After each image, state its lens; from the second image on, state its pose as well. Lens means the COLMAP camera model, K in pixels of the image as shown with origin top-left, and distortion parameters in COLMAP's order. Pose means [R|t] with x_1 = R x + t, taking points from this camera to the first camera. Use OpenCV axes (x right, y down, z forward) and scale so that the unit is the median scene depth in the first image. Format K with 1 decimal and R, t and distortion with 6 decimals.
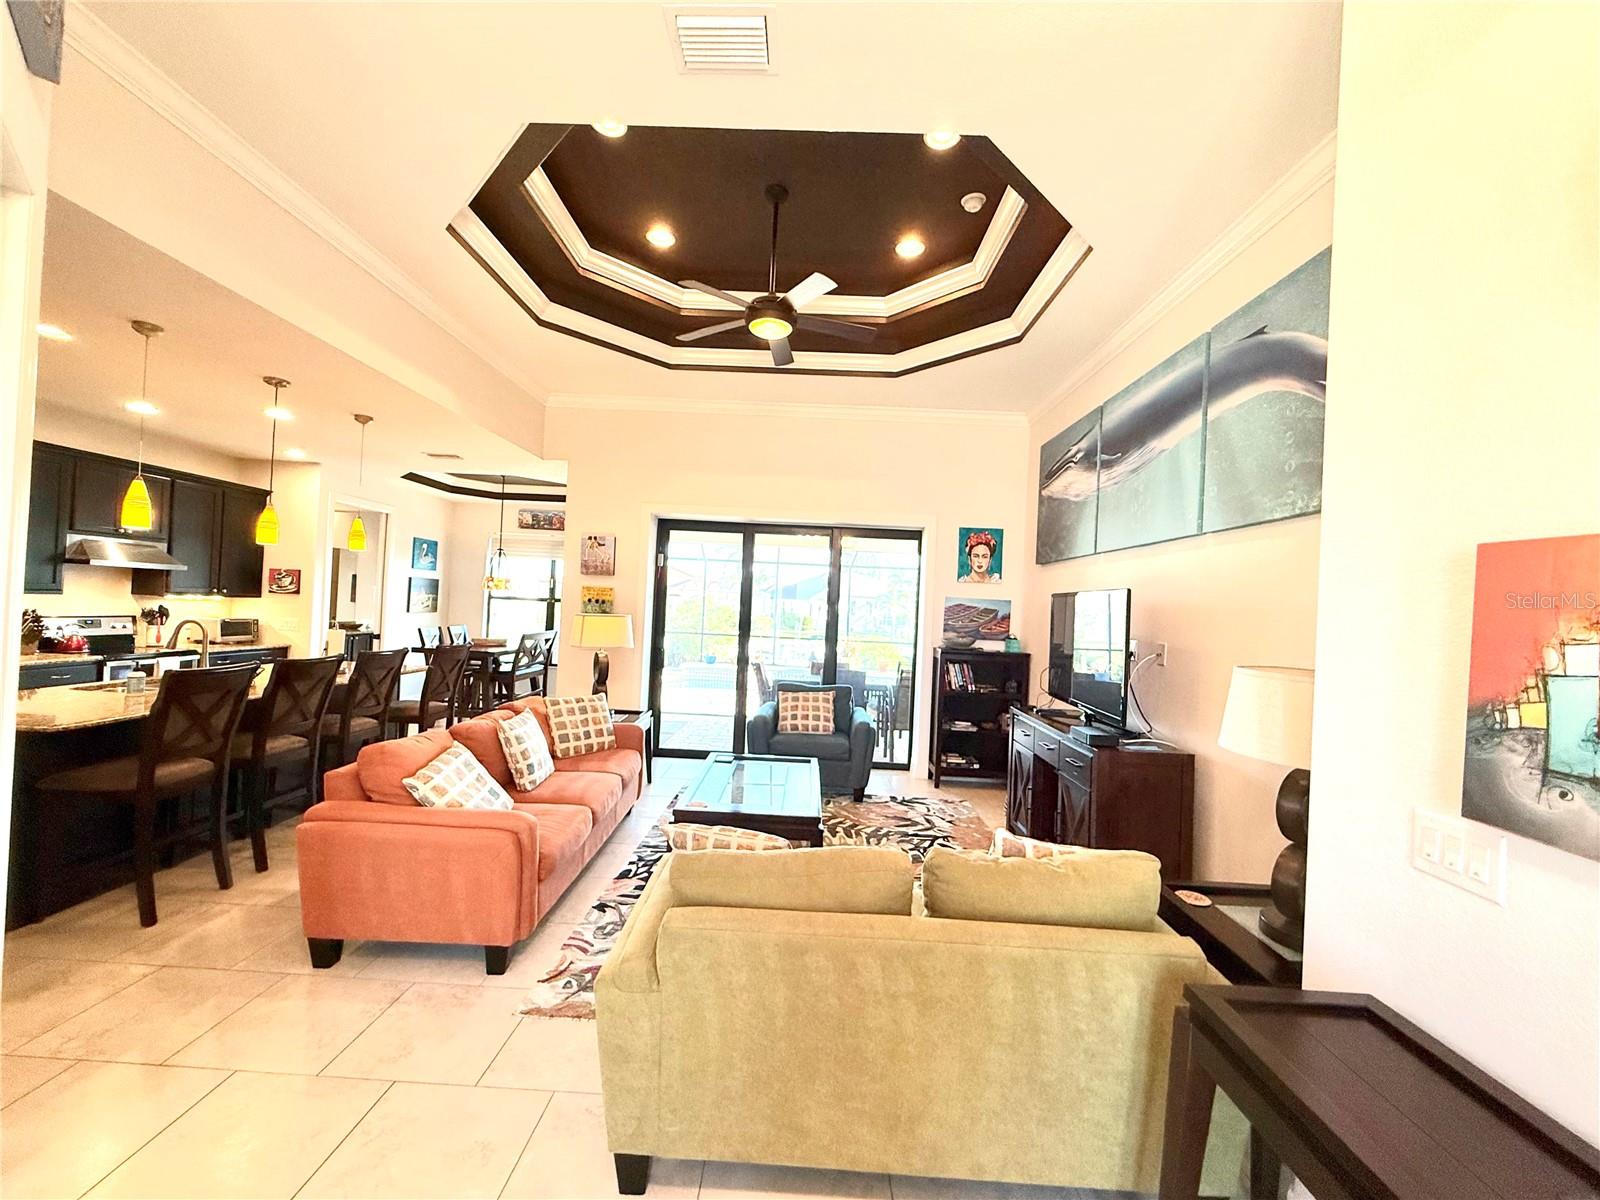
lens RADIAL K [[638.5, 0, 792.2], [0, 638.5, 601.7], [0, 0, 1]] dist [-0.000804, -0.000184]
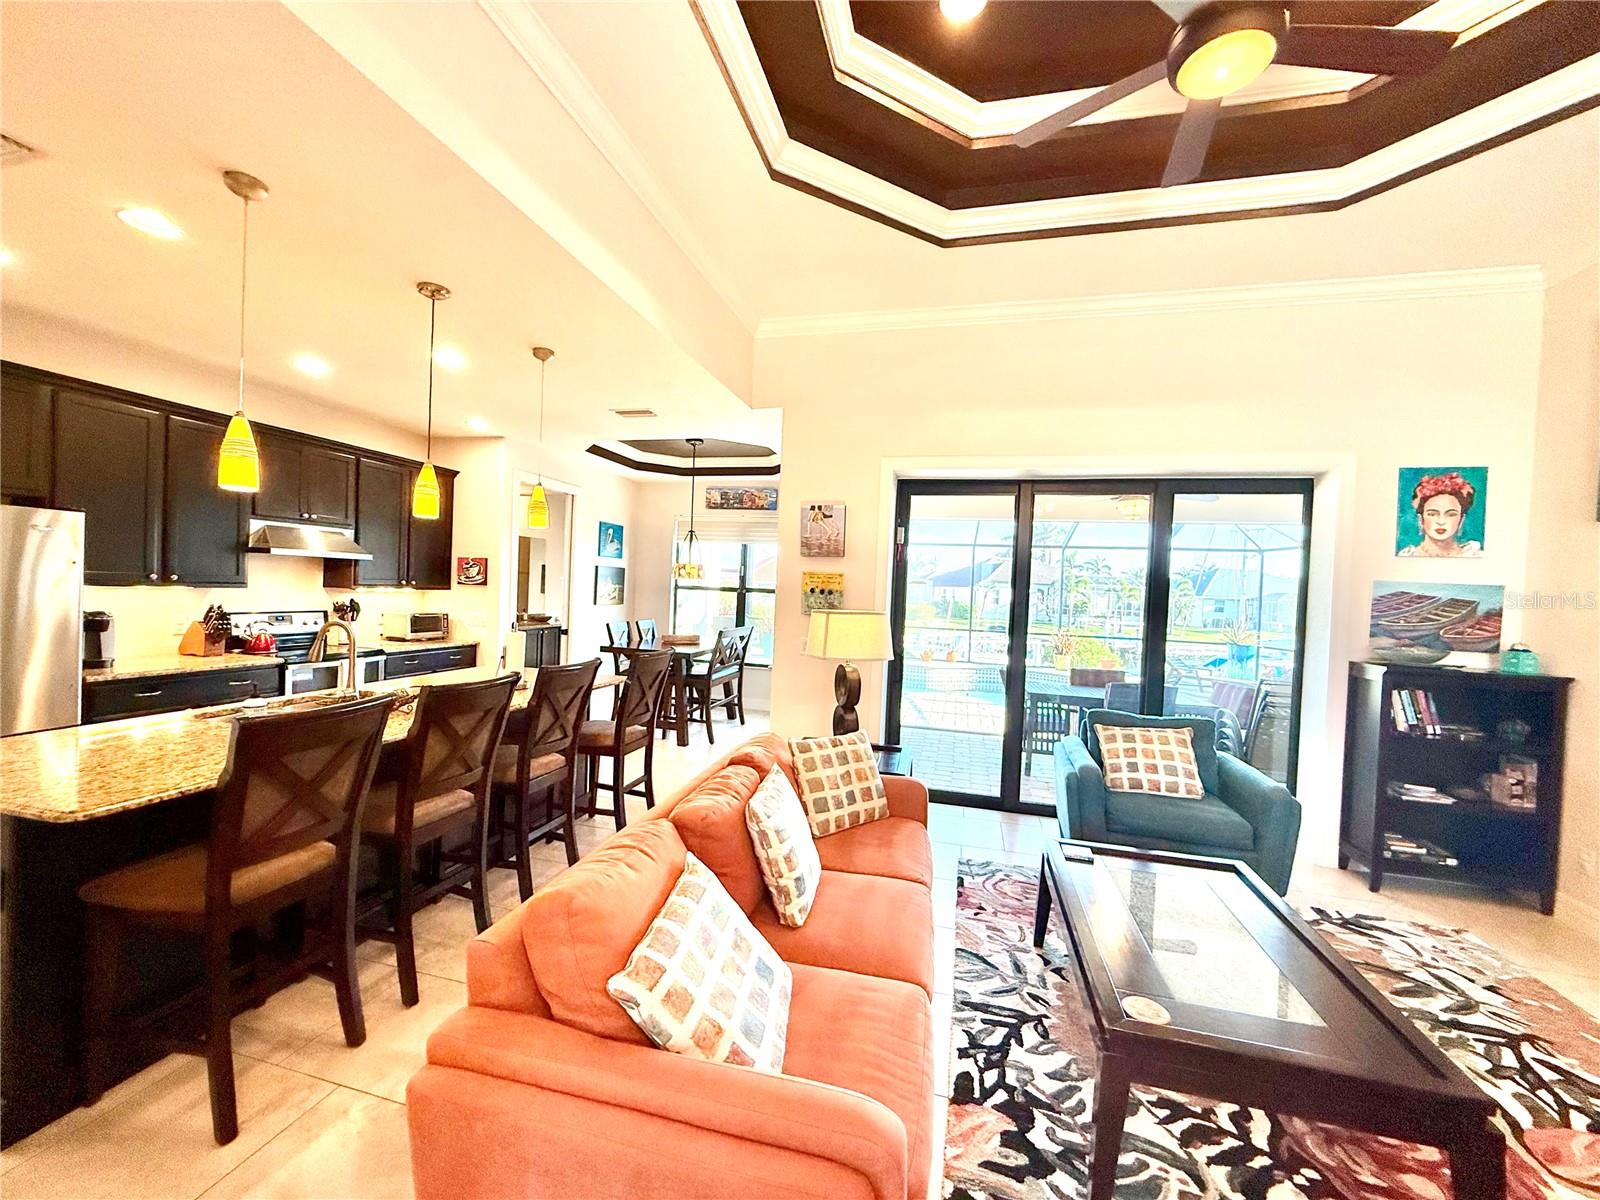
lens RADIAL K [[637.5, 0, 791.9], [0, 637.5, 600.5], [0, 0, 1]] dist [-0.000152, 0.000083]
pose [[0.972064, -0.003099, -0.234695, -0.175195], [0.007090, 0.999844, 0.016161, -0.002746], [0.234609, -0.017374, 0.971935, 0.276714]]
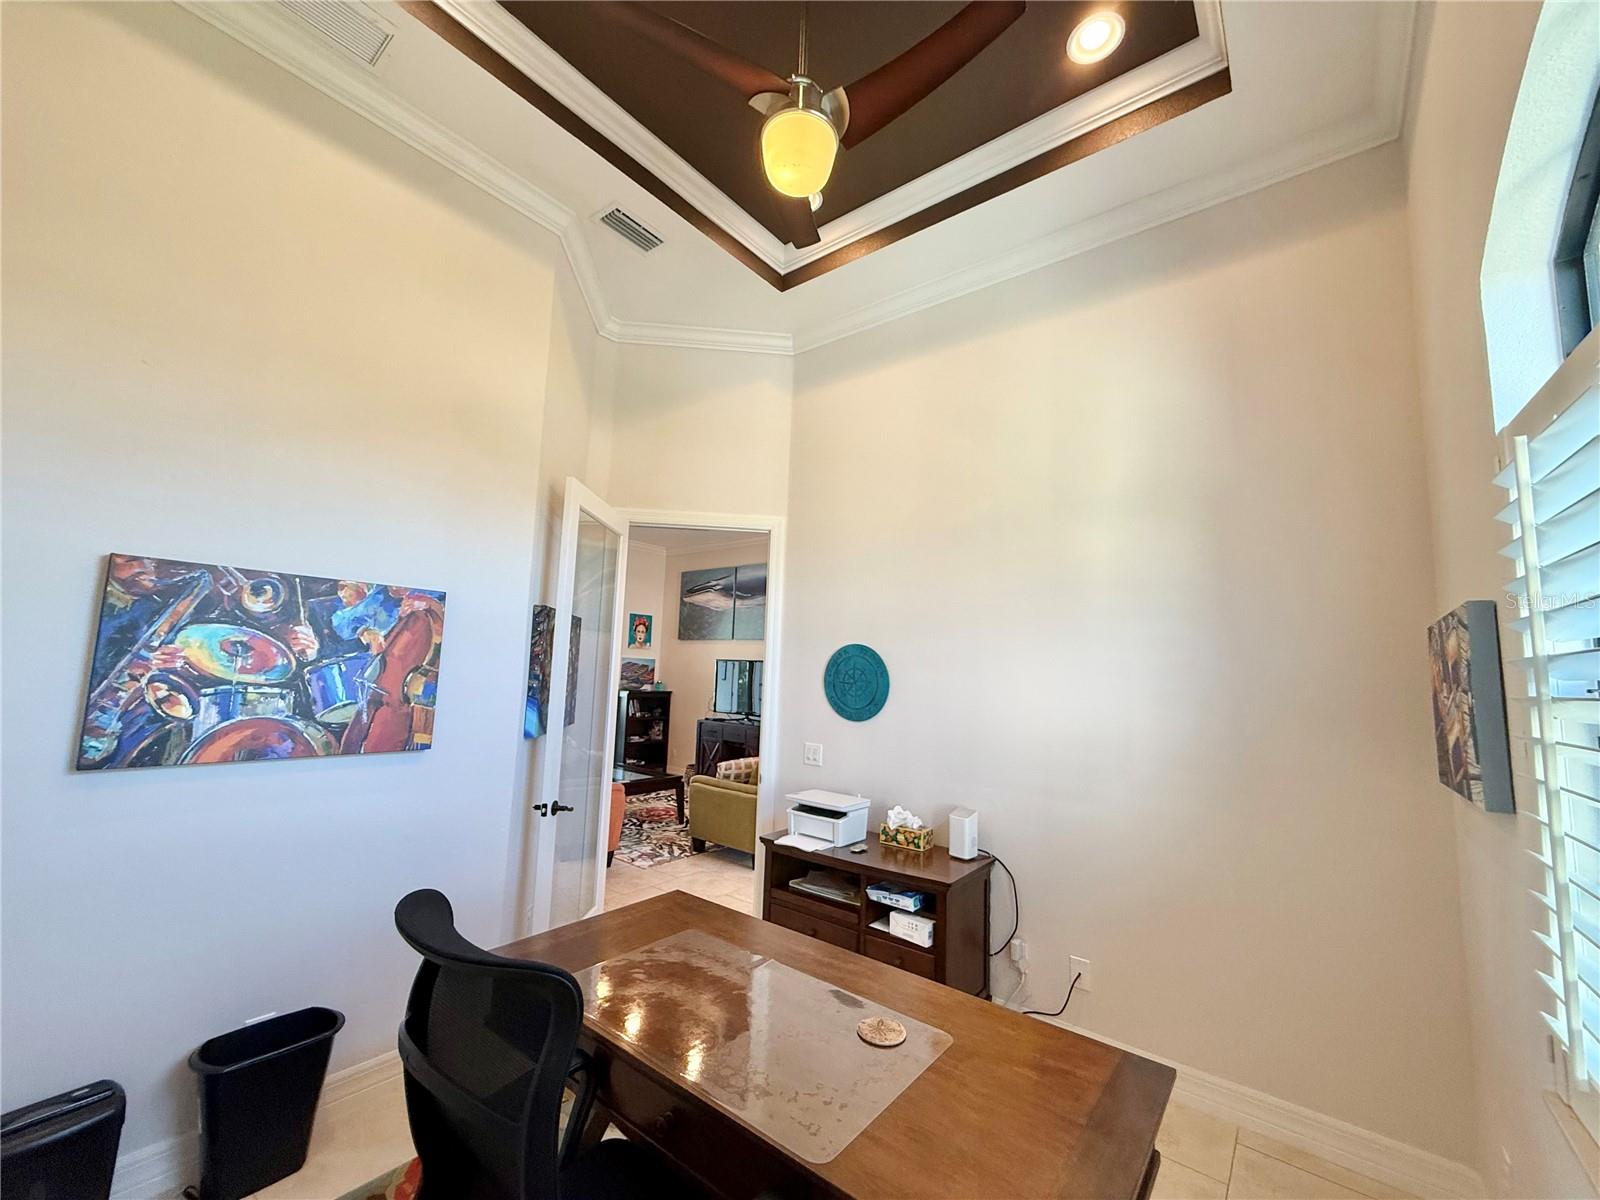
lens RADIAL K [[639.1, 0, 797.3], [0, 639.1, 599.4], [0, 0, 1]] dist [-0.000352, 0.000145]
pose [[0.605873, 0.064892, 0.792910, -0.791854], [-0.014905, 0.997419, -0.070240, -0.048703], [-0.795422, 0.030738, 0.605277, -0.308655]]
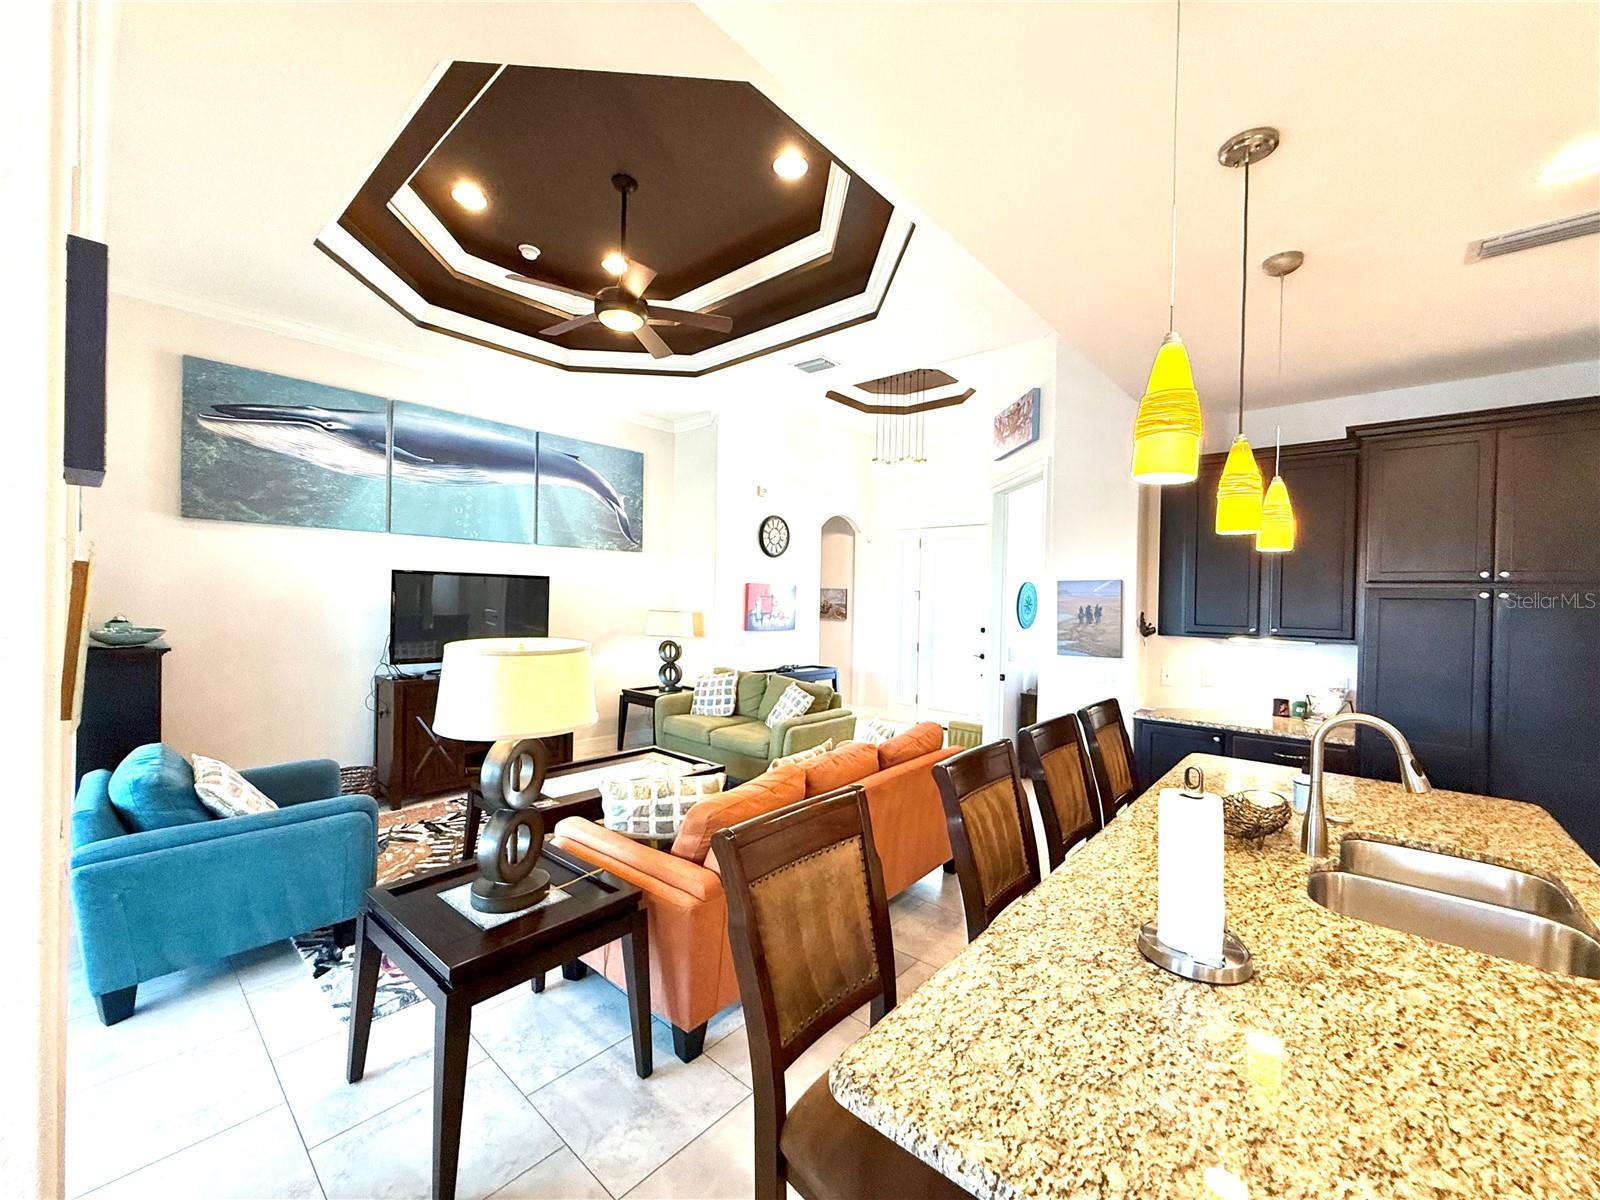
lens RADIAL K [[639.1, 0, 797.3], [0, 639.1, 599.4], [0, 0, 1]] dist [-0.000352, 0.000145]
pose [[-0.763826, -0.066255, 0.642013, -0.624046], [-0.062492, 0.997635, 0.028606, -0.027958], [-0.642390, -0.018270, -0.766160, 1.082361]]
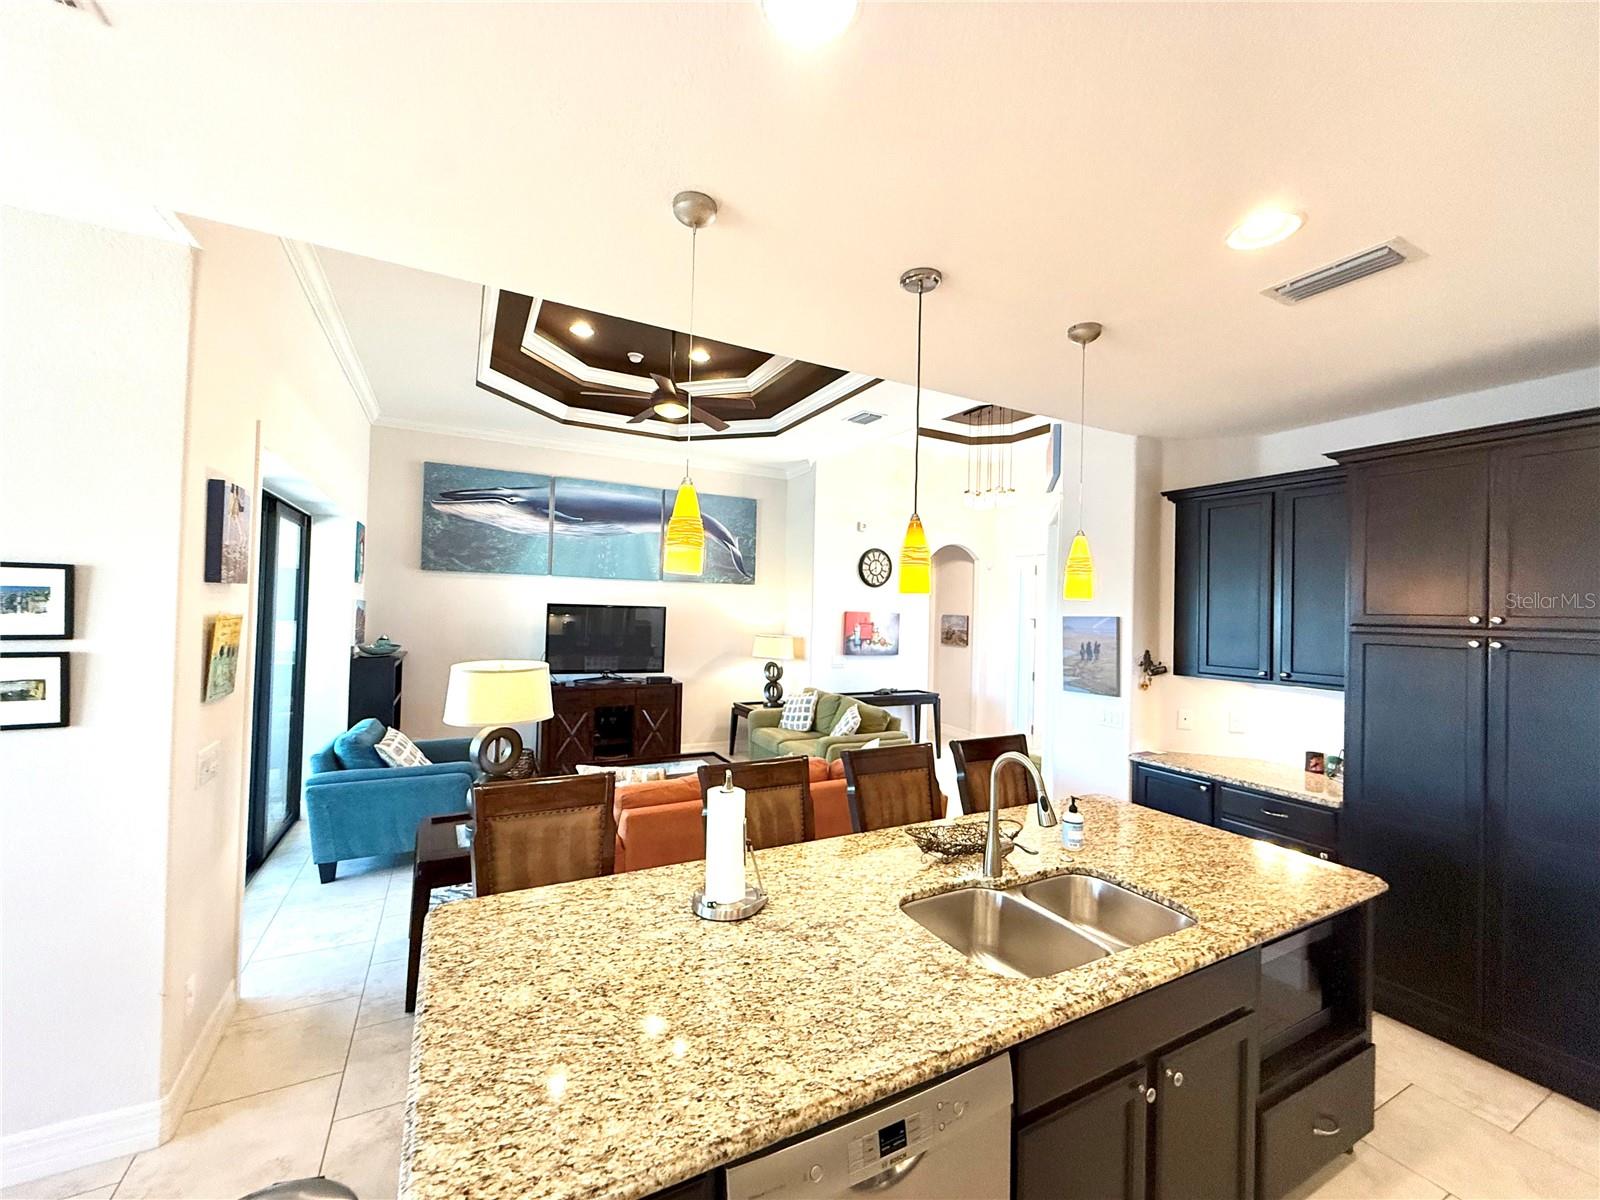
lens RADIAL K [[639.1, 0, 797.3], [0, 639.1, 599.4], [0, 0, 1]] dist [-0.000352, 0.000145]
pose [[-0.489937, -0.046124, 0.870537, -0.875339], [-0.057168, 0.998150, 0.020711, -0.065000], [-0.869881, -0.039619, -0.491668, 0.954282]]
